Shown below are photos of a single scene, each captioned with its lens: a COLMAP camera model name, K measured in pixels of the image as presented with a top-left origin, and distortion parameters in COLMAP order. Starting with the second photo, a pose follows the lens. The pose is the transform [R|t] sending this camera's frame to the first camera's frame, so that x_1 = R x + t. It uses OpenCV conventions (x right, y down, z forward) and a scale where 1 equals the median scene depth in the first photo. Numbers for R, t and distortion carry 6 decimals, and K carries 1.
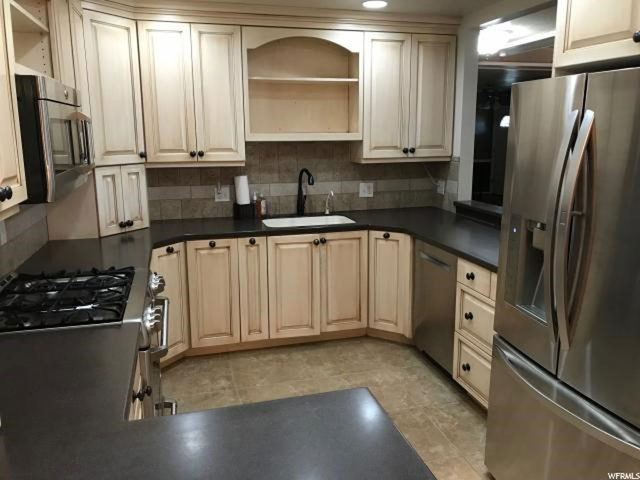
lens RADIAL K [[528.7, 0, 320.1], [0, 528.7, 238.0], [0, 0, 1]] dist [0.034383, 0.004625]
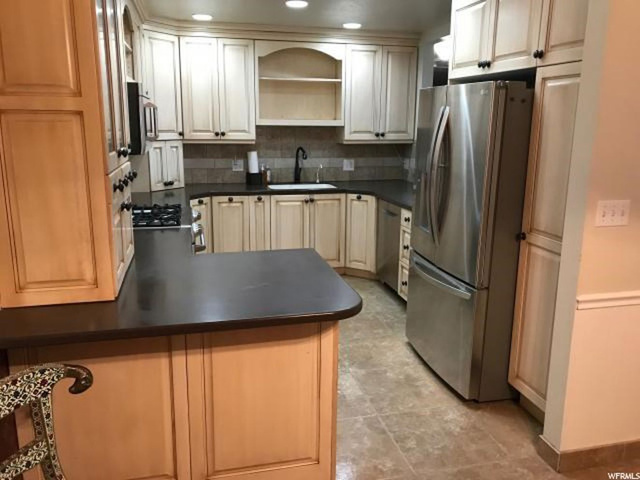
lens RADIAL K [[528.7, 0, 320.4], [0, 528.7, 239.1], [0, 0, 1]] dist [0.034383, 0.004625]
pose [[0.999559, 0.020494, -0.021470, 0.060046], [-0.020095, 0.999624, 0.018635, 0.081601], [0.021844, -0.018196, 0.999596, -0.361994]]
